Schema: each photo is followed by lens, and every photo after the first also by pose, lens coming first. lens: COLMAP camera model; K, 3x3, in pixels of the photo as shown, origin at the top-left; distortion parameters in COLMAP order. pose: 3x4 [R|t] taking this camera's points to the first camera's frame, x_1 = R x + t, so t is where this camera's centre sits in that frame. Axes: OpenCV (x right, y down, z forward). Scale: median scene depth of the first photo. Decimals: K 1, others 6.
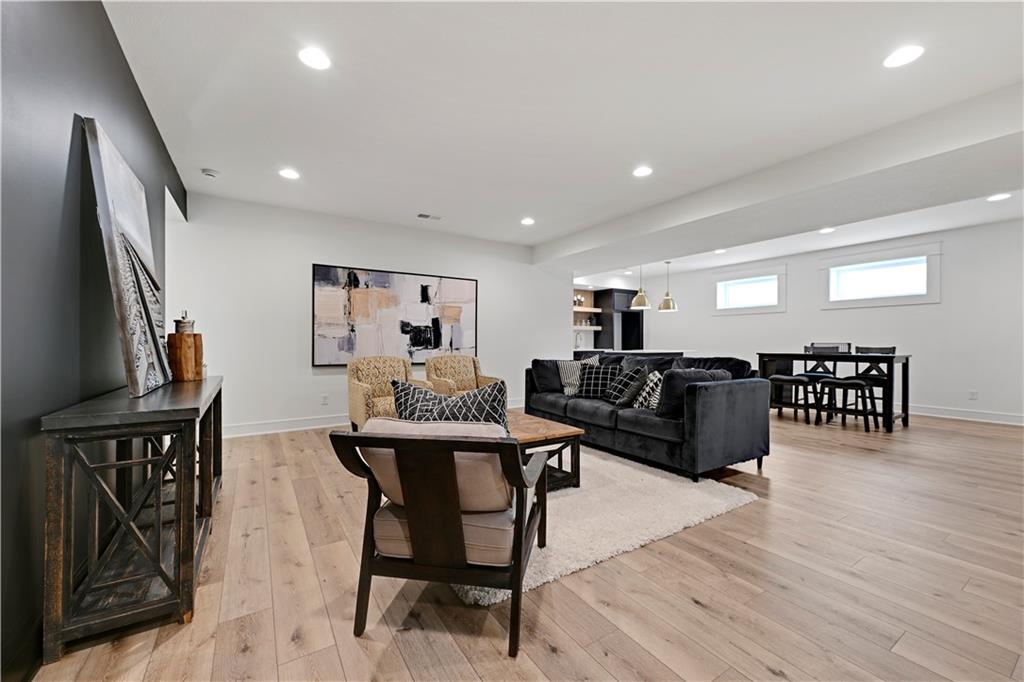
lens RADIAL K [[402.8, 0, 507.3], [0, 402.8, 339.7], [0, 0, 1]] dist [-0.000967, -0.000268]
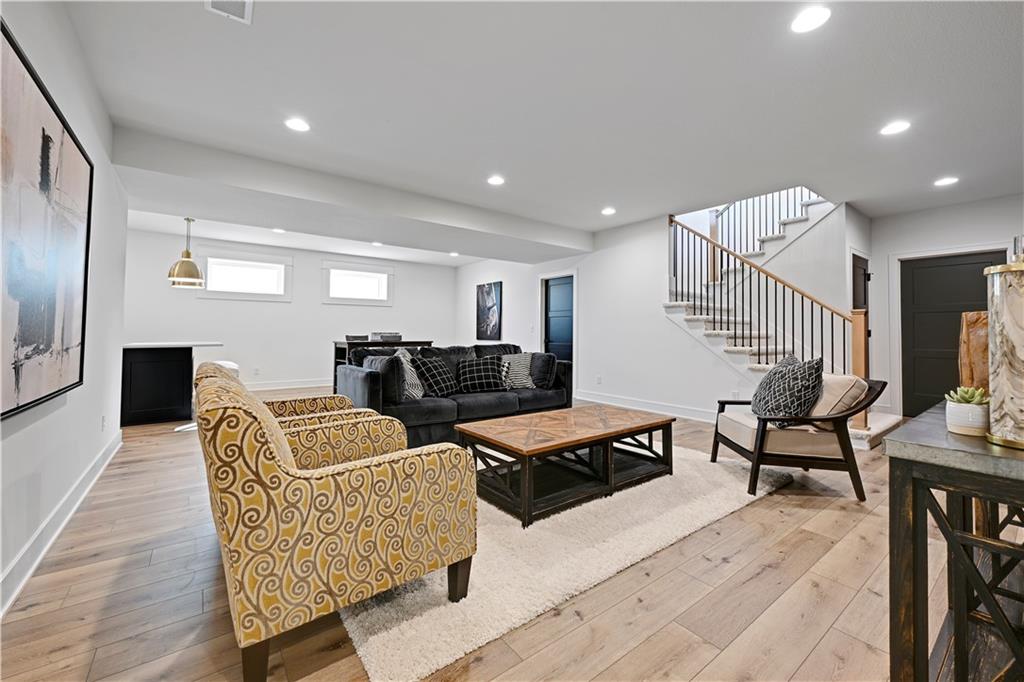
lens RADIAL K [[402.8, 0, 507.3], [0, 402.8, 339.7], [0, 0, 1]] dist [-0.000967, -0.000268]
pose [[-0.069613, -0.016721, 0.997434, -0.409698], [-0.012766, 0.999793, 0.015870, 0.003231], [-0.997492, -0.011629, -0.069812, 0.546778]]
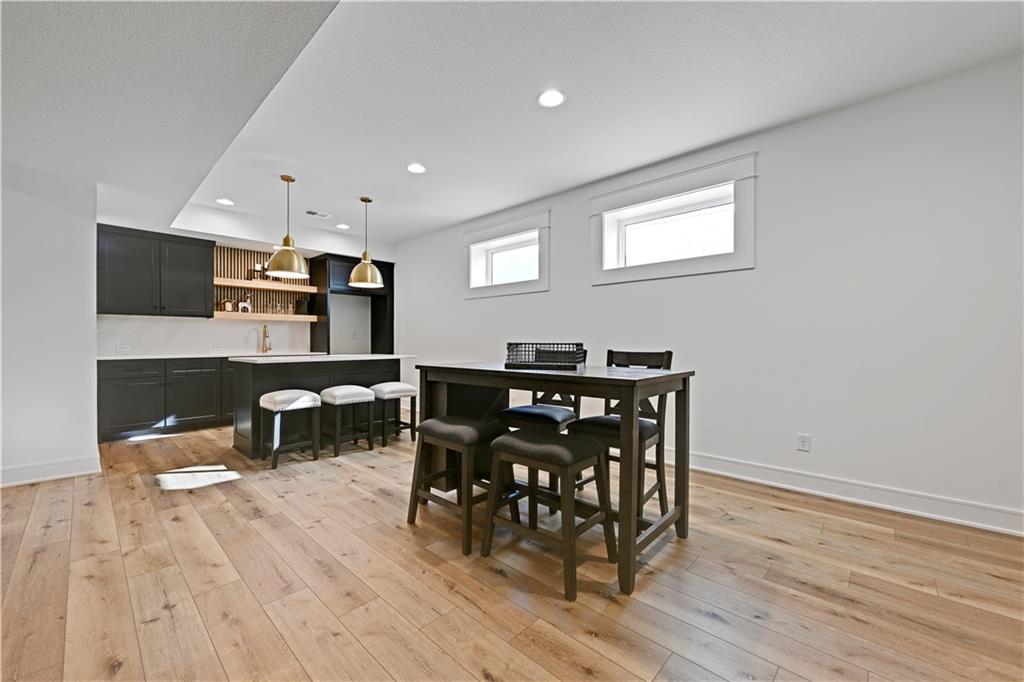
lens RADIAL K [[402.8, 0, 507.3], [0, 402.8, 339.7], [0, 0, 1]] dist [-0.000967, -0.000268]
pose [[0.967481, -0.006731, 0.252855, 0.499826], [0.004466, 0.999945, 0.009529, -0.000312], [-0.252905, -0.008089, 0.967457, 0.451866]]
